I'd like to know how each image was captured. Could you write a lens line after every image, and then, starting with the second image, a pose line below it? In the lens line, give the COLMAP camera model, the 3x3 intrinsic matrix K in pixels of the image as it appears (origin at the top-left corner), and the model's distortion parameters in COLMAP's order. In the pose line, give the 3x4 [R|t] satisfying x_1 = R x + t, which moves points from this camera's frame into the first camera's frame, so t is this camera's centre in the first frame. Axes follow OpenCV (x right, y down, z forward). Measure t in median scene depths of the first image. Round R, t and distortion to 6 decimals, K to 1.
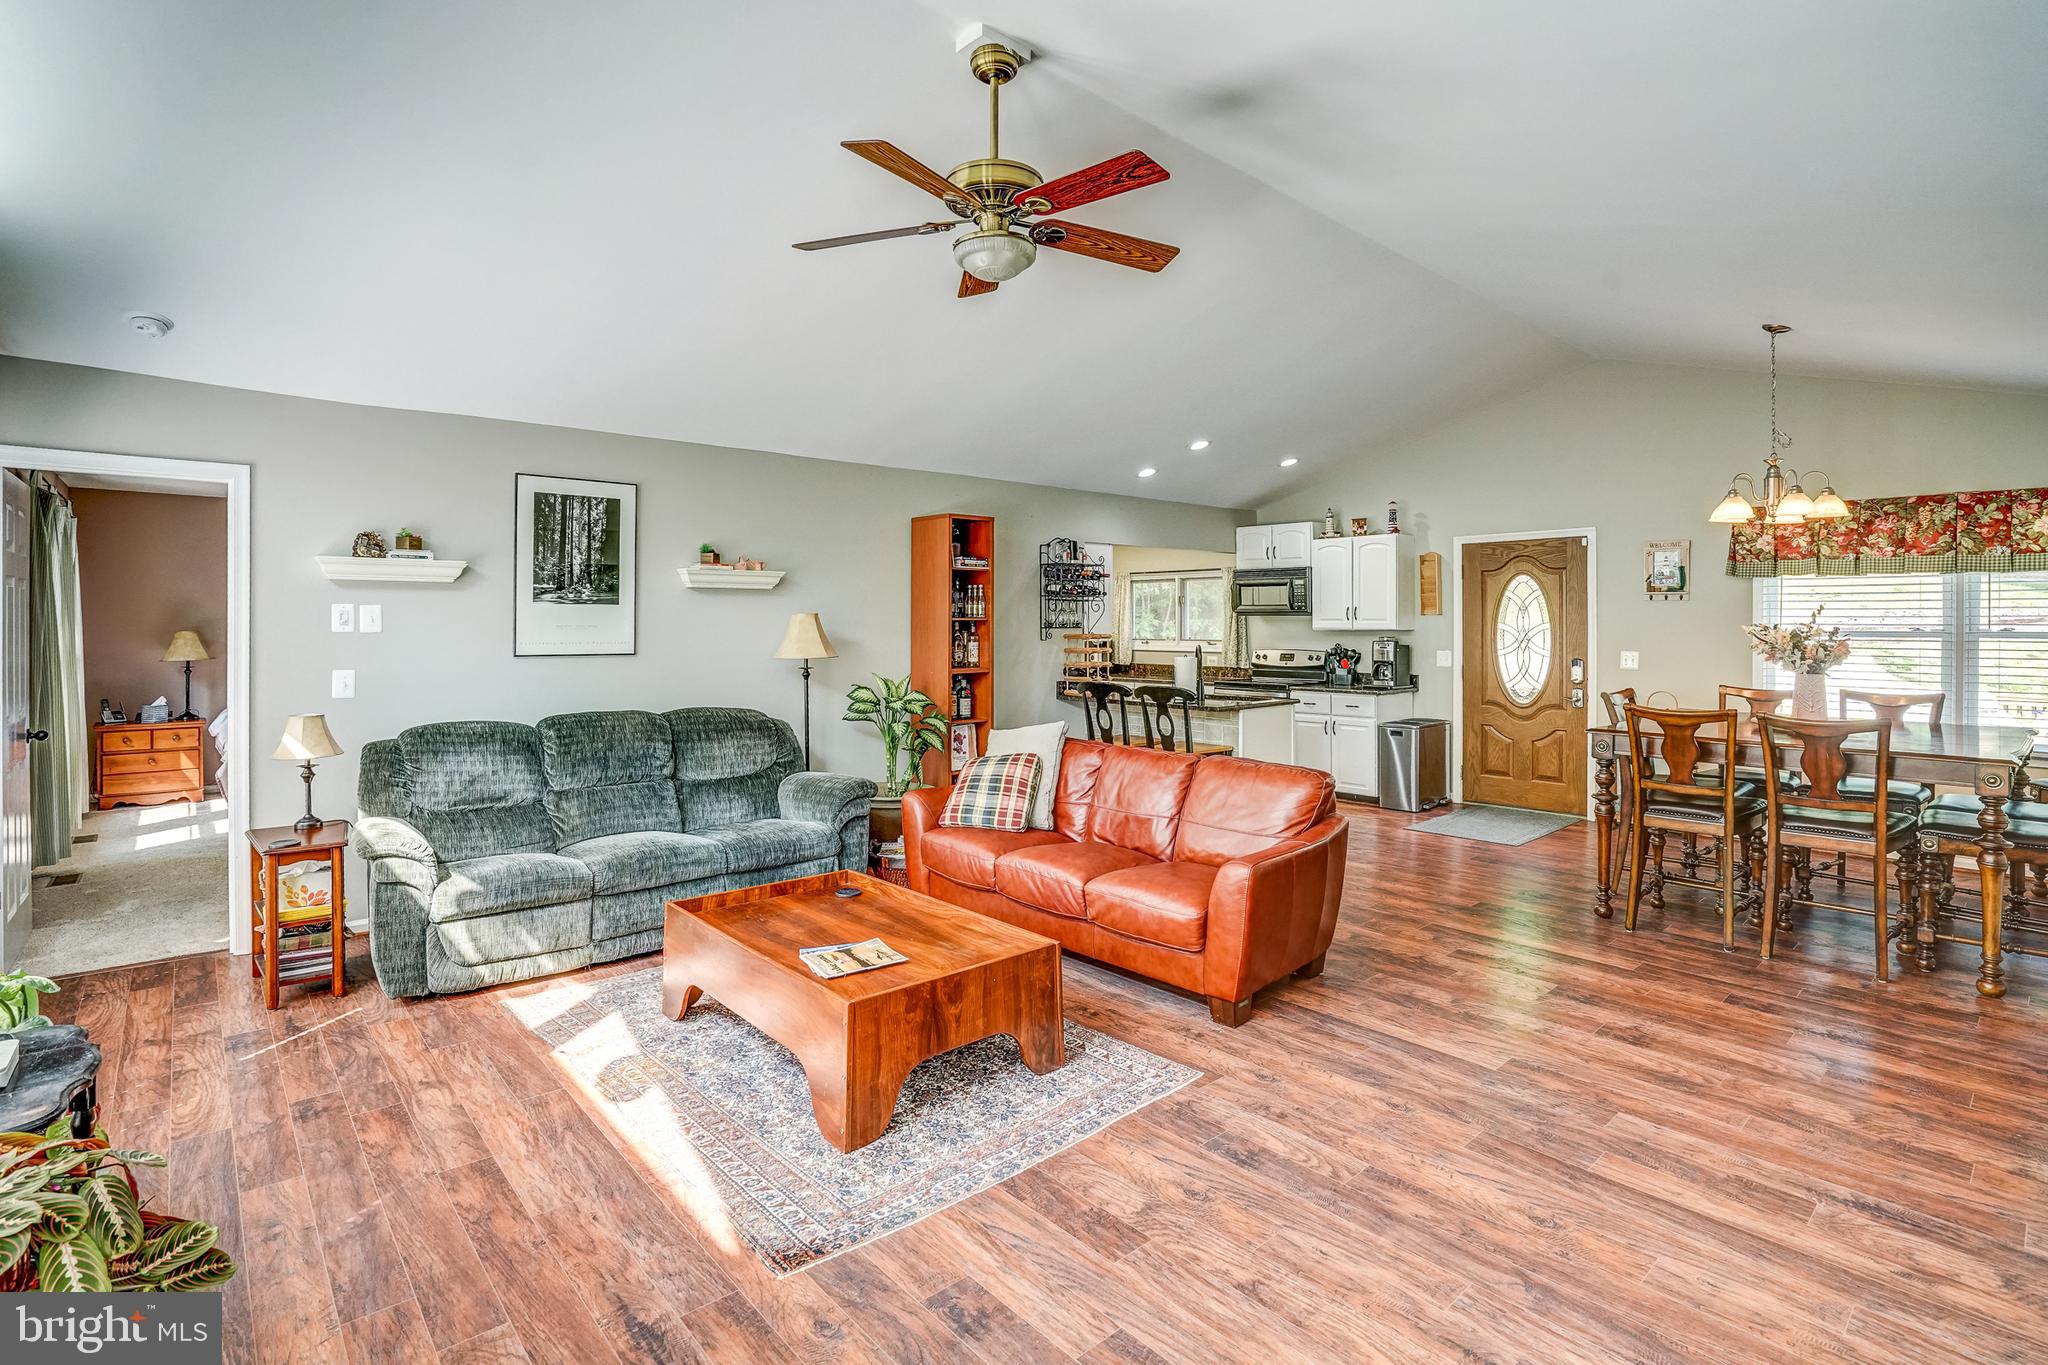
lens RADIAL K [[985.1, 0, 1001.3], [0, 985.1, 634.7], [0, 0, 1]] dist [-0.051220, 0.018578]
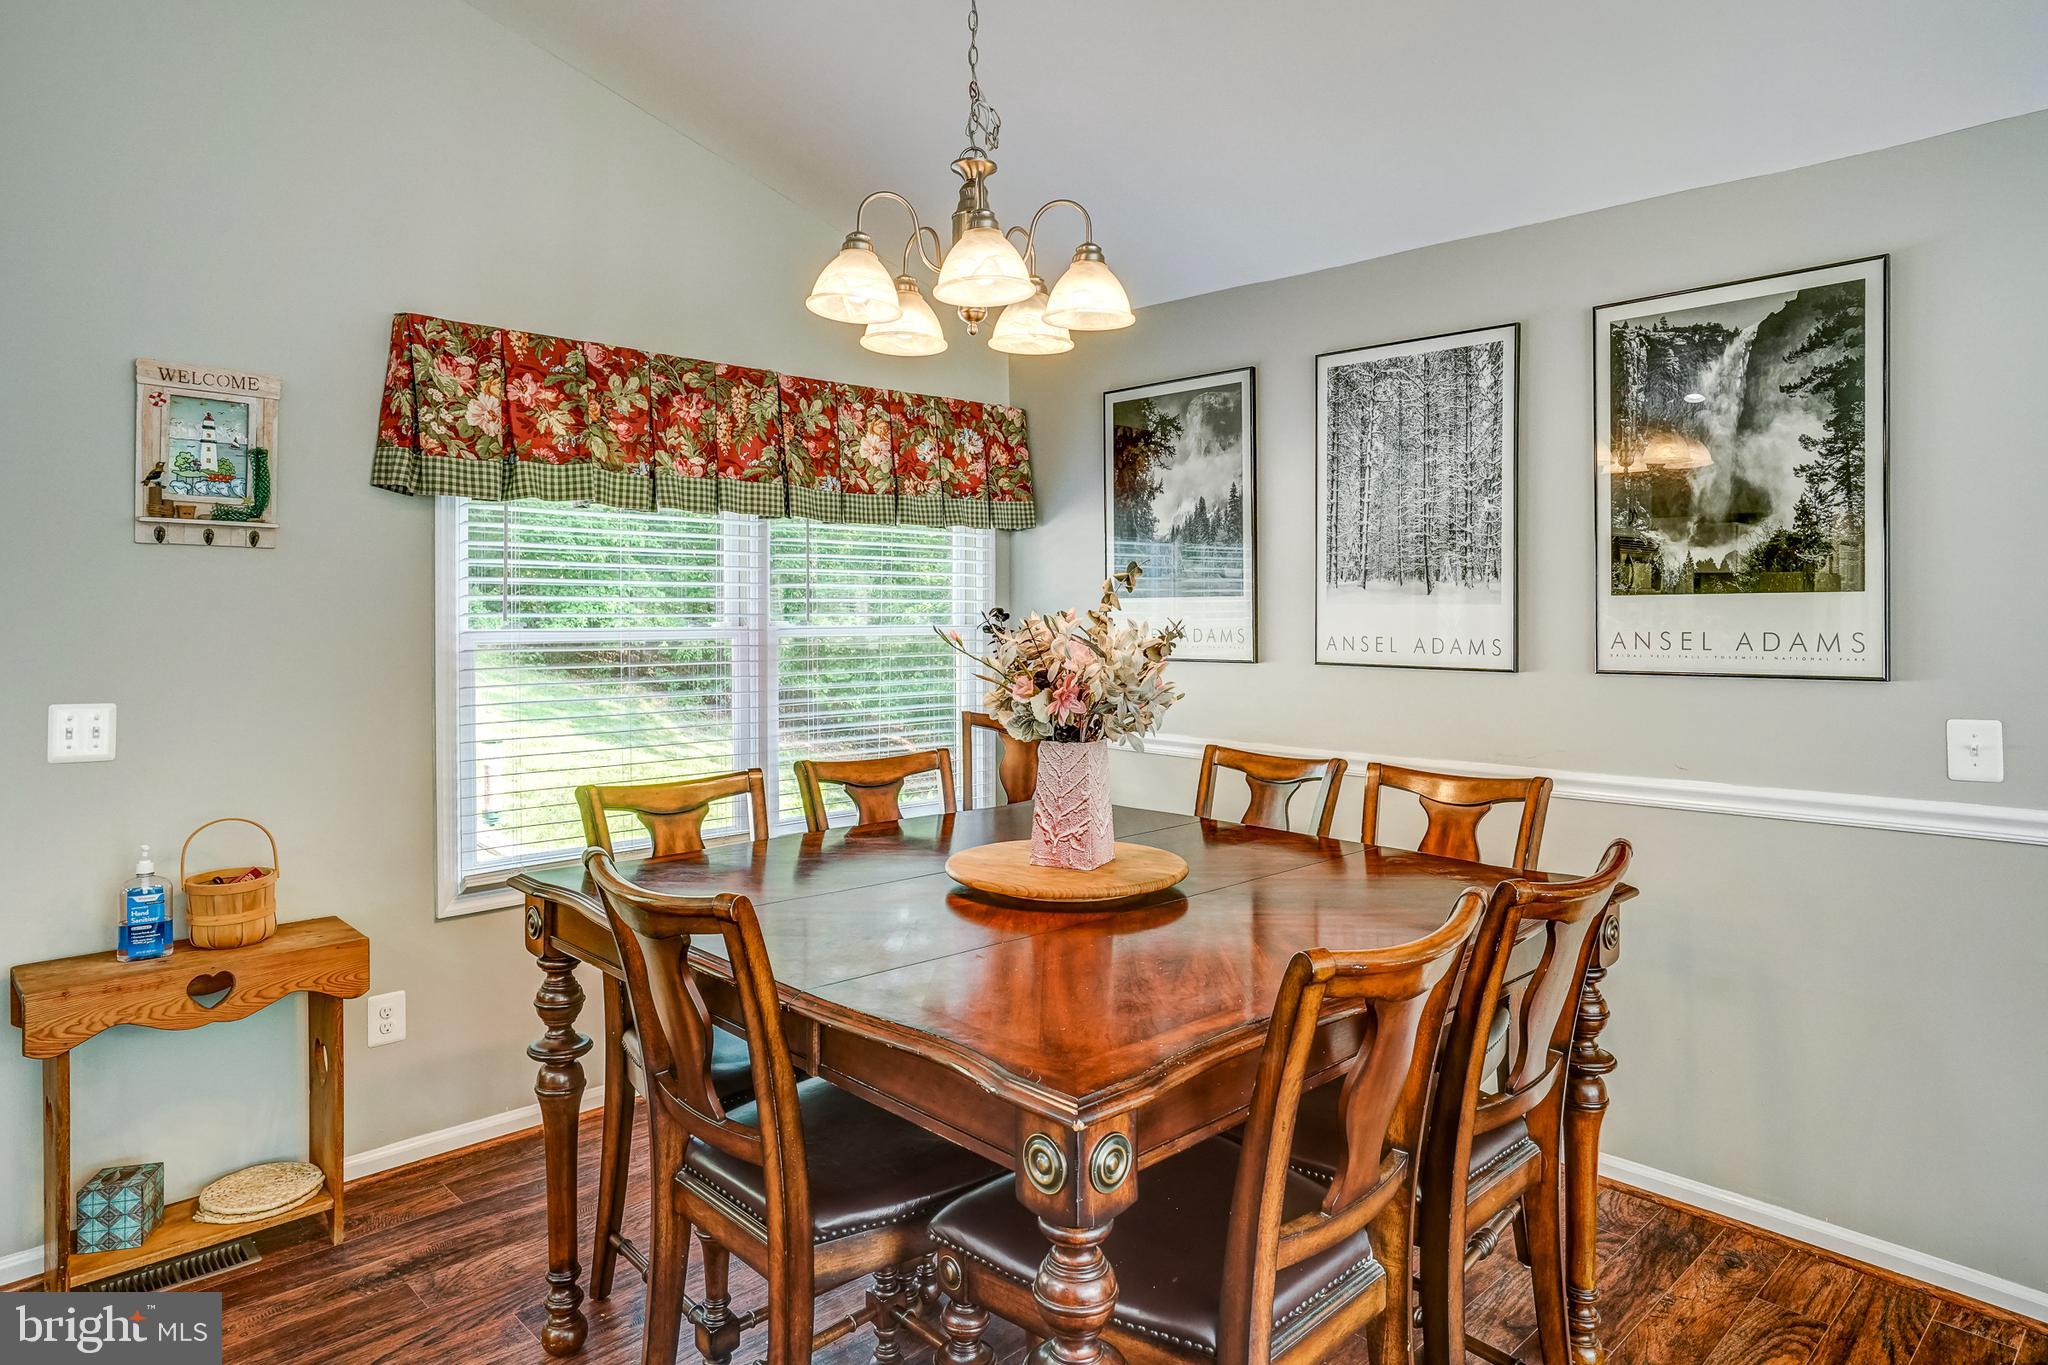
lens RADIAL K [[1188.8, 0, 1011.0], [0, 1188.8, 618.9], [0, 0, 1]] dist [-0.014733, 0.002613]
pose [[-0.049122, -0.011189, 0.998730, 0.324365], [0.015282, 0.999812, 0.011953, -0.013747], [-0.998676, 0.015850, -0.048942, 0.916785]]
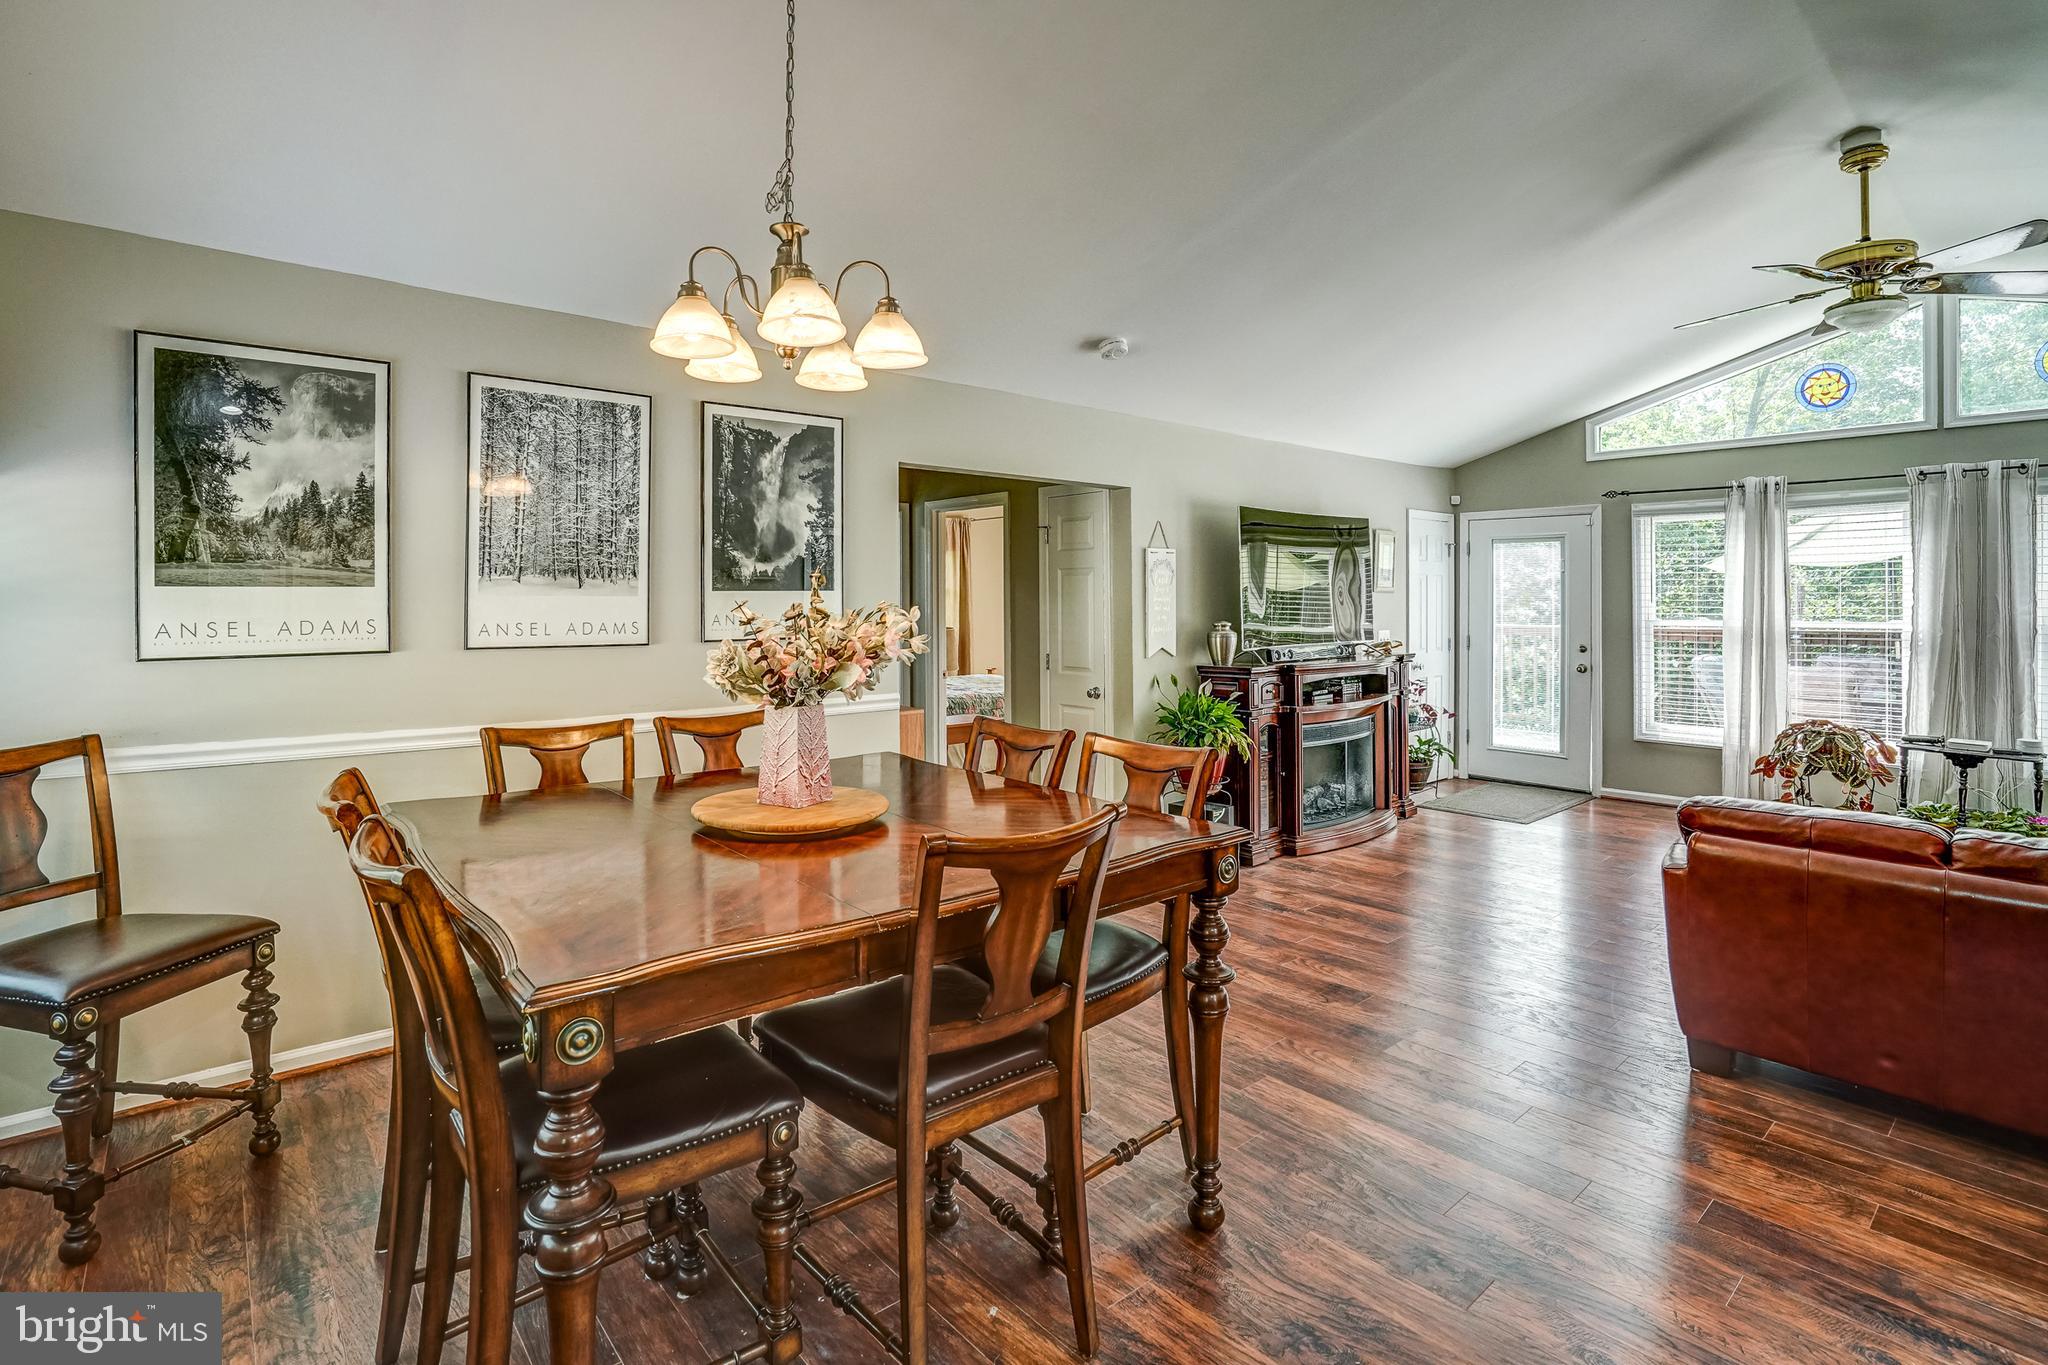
lens RADIAL K [[998.5, 0, 964.2], [0, 998.5, 603.7], [0, 0, 1]] dist [-0.036313, 0.001812]
pose [[-0.998931, -0.001380, 0.046201, 0.625488], [-0.000502, 0.999819, 0.018995, -0.018029], [-0.046219, 0.018952, -0.998752, 1.288503]]
